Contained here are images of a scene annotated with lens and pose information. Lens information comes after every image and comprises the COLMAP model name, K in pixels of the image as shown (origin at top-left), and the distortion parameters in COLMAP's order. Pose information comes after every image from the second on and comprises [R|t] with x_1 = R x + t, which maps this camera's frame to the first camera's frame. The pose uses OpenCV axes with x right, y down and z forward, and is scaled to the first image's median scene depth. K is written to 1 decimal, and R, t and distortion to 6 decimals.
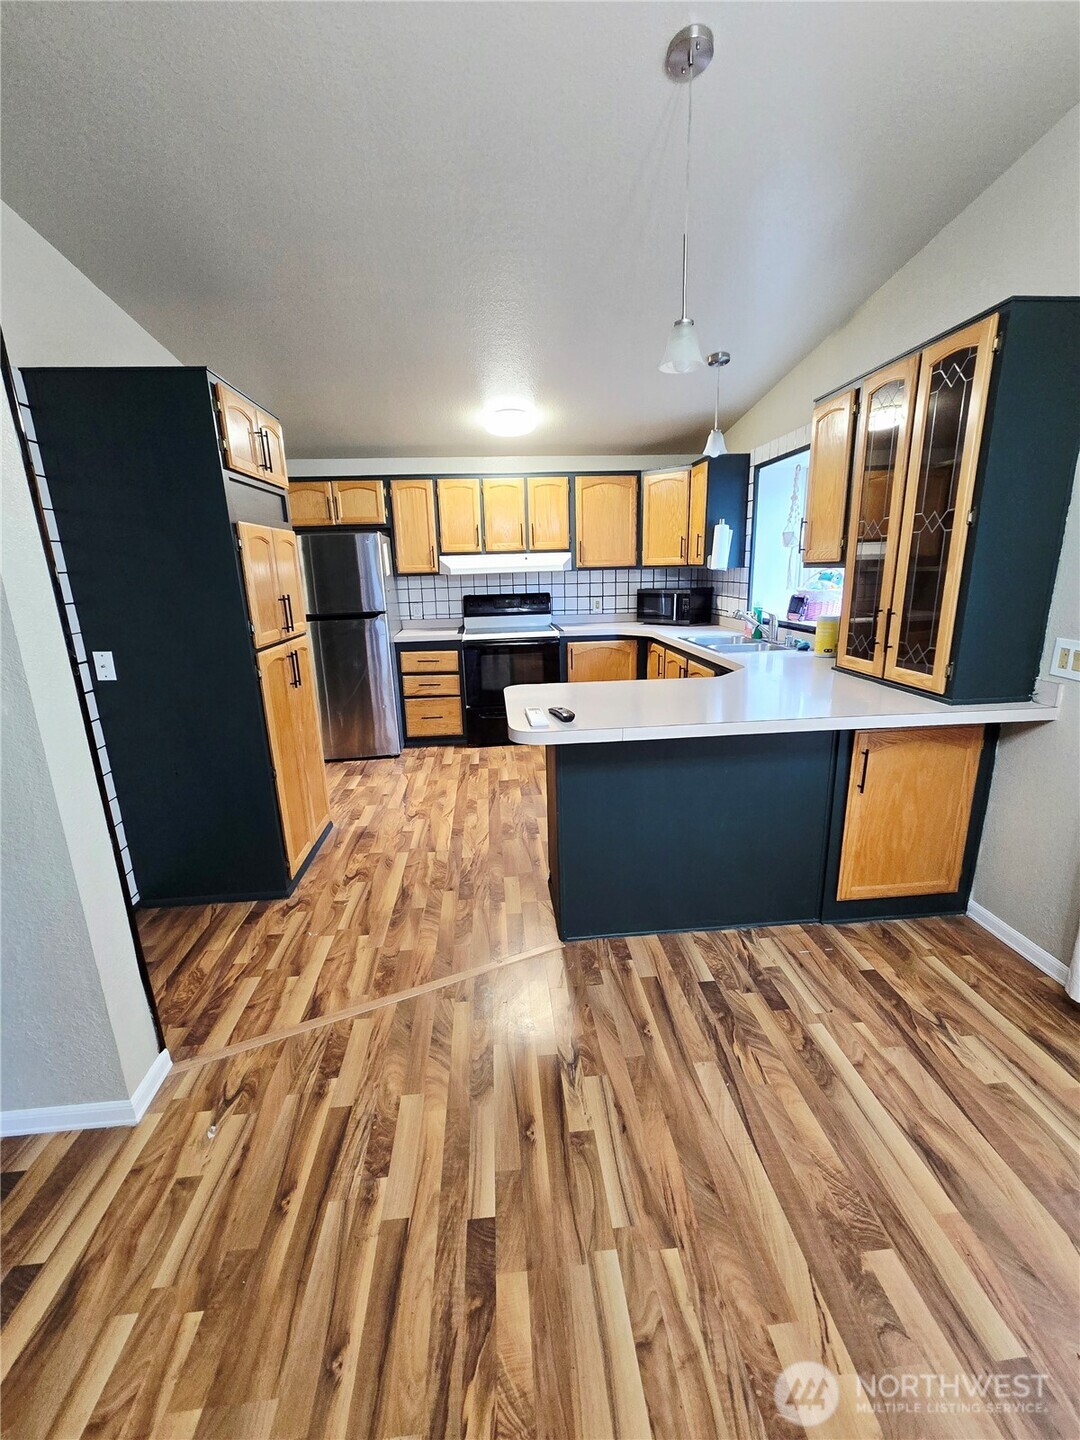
lens RADIAL K [[589.7, 0, 540.1], [0, 589.7, 714.6], [0, 0, 1]] dist [0.000771, 0.000791]
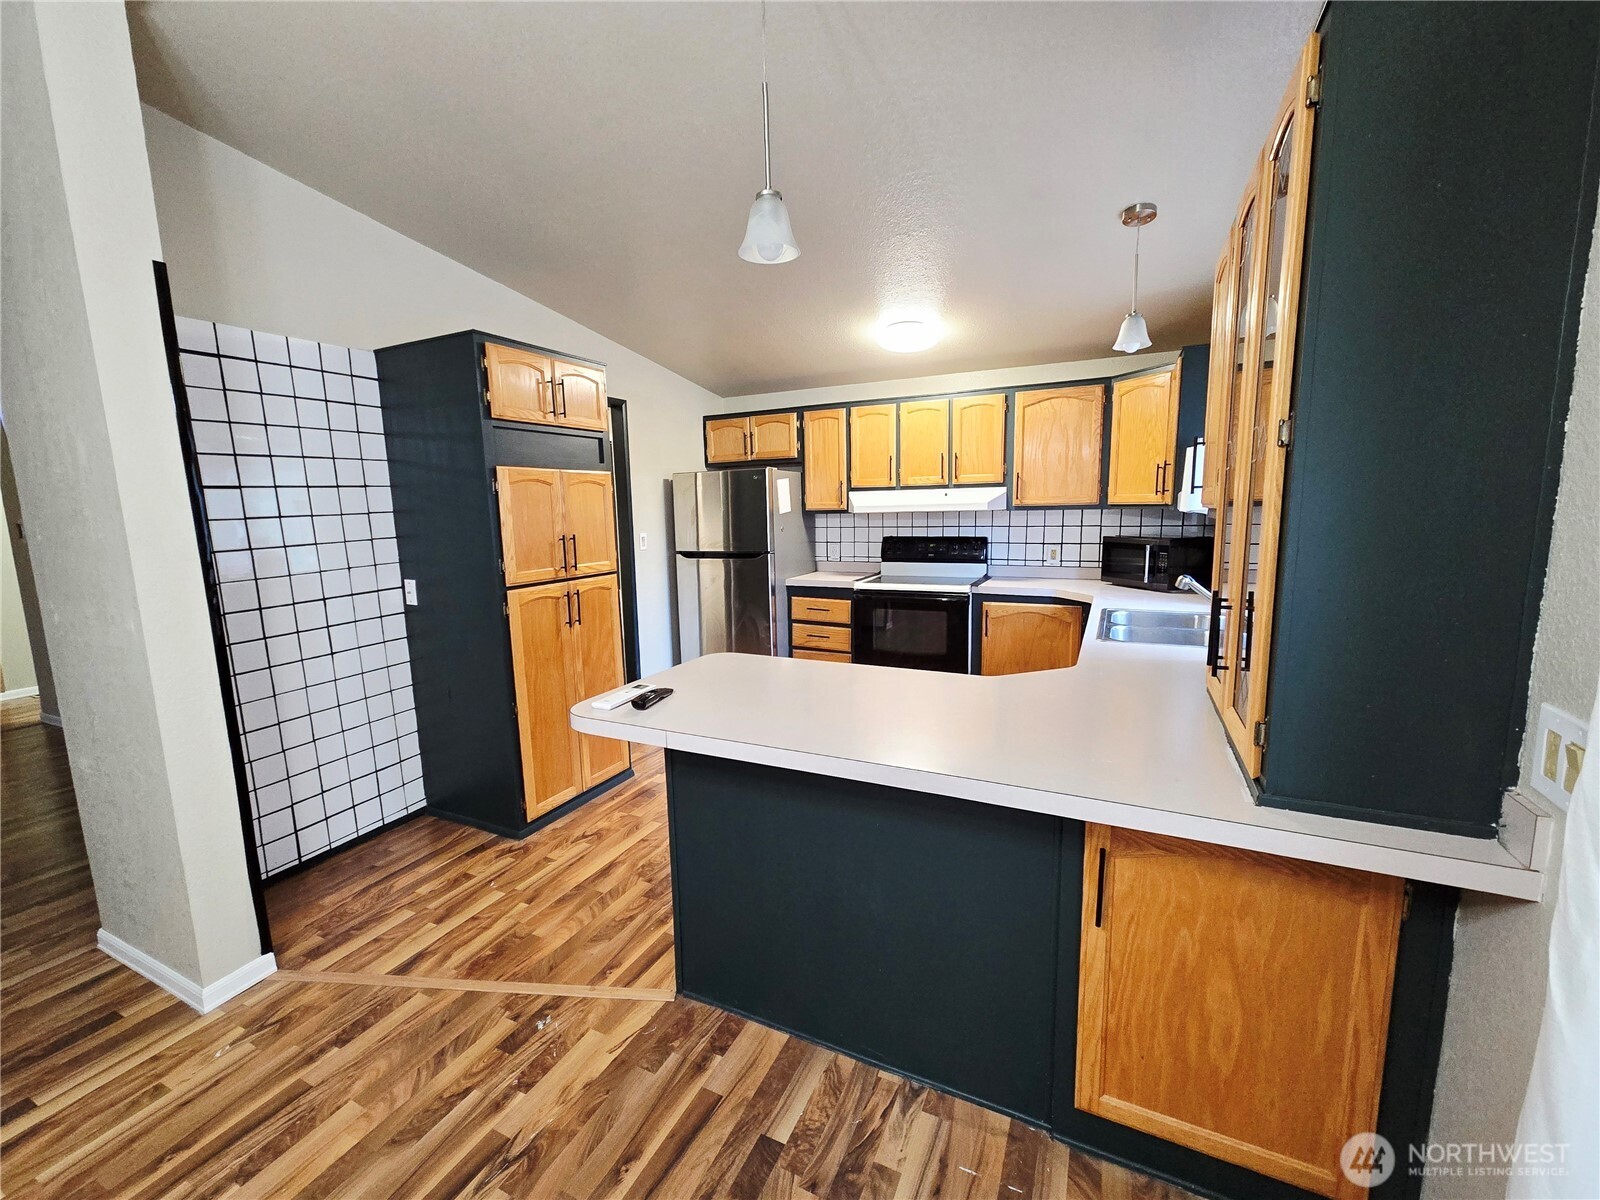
lens RADIAL K [[659.0, 0, 795.7], [0, 659.0, 597.0], [0, 0, 1]] dist [-0.000895, 0.003248]
pose [[0.858824, 0.080341, -0.505931, 0.444652], [-0.127494, 0.990071, -0.059201, -0.074556], [0.496152, 0.115346, 0.860540, 0.220244]]
